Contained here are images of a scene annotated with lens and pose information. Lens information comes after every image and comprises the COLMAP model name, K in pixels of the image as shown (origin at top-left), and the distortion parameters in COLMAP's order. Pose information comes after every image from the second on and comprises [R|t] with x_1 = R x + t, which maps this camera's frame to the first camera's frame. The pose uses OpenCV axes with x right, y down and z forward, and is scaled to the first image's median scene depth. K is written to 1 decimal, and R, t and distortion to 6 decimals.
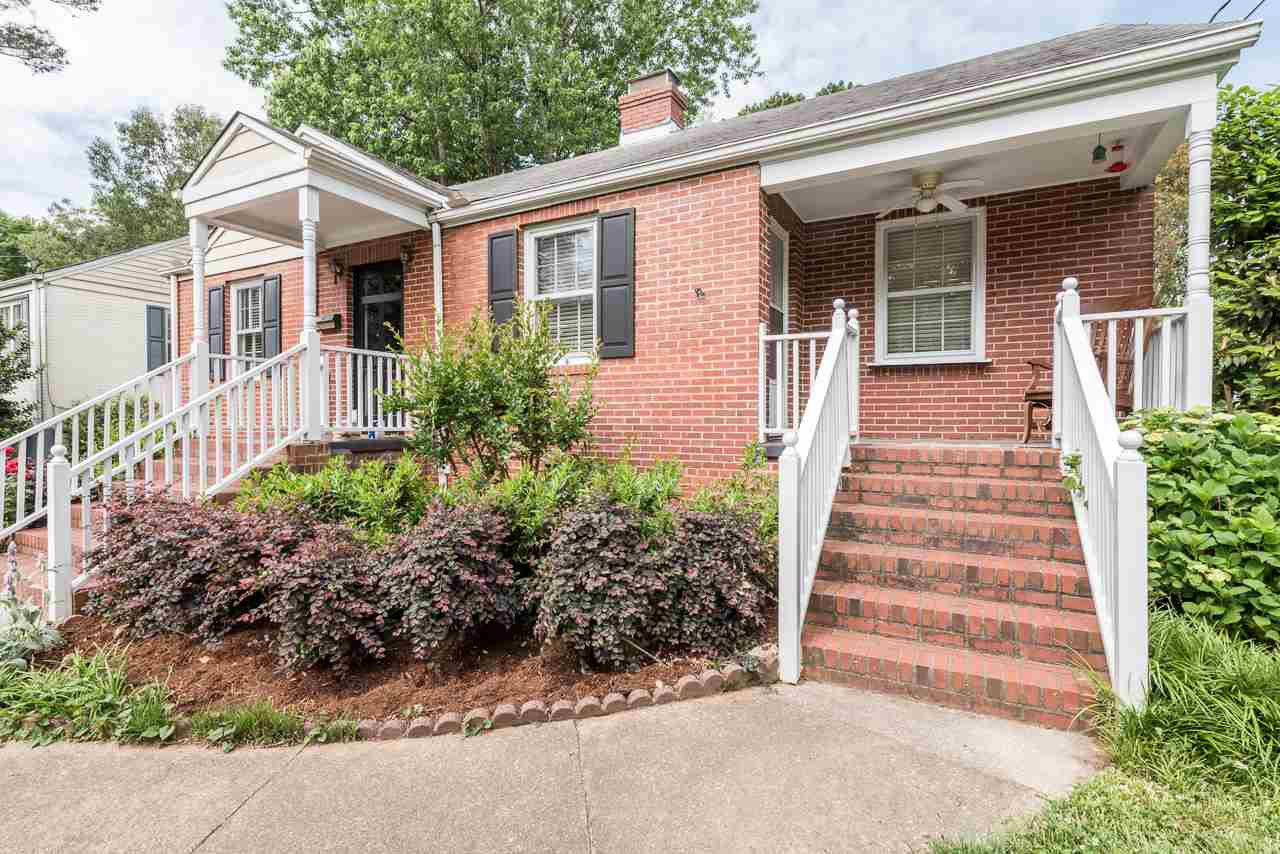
lens RADIAL K [[606.1, 0, 641.3], [0, 606.1, 426.7], [0, 0, 1]] dist [0.010414, -0.001079]
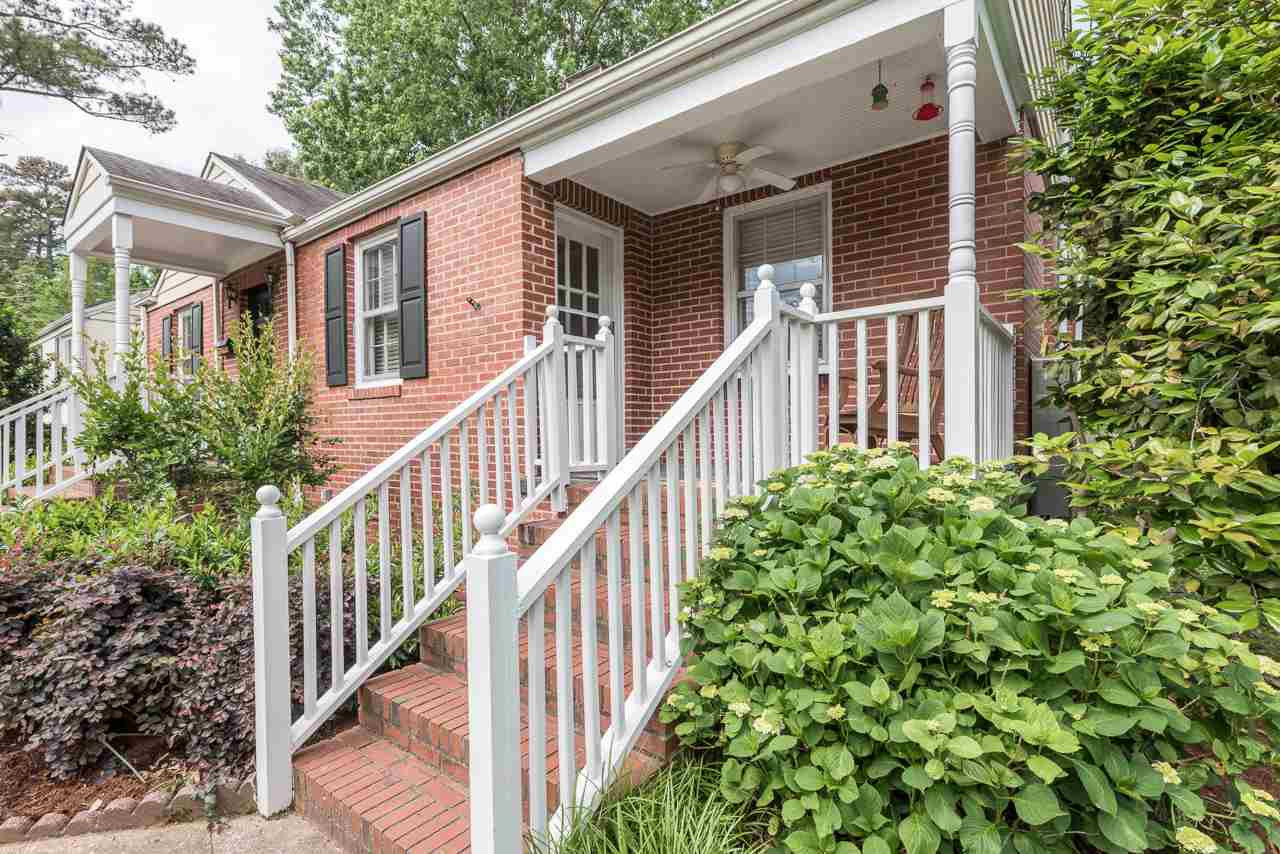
lens RADIAL K [[606.1, 0, 639.5], [0, 606.1, 429.9], [0, 0, 1]] dist [0.010414, -0.001079]
pose [[0.984235, -0.007983, -0.176687, 0.427799], [0.006324, 0.999931, -0.009950, -0.024286], [0.176754, 0.008676, 0.984217, 0.160875]]
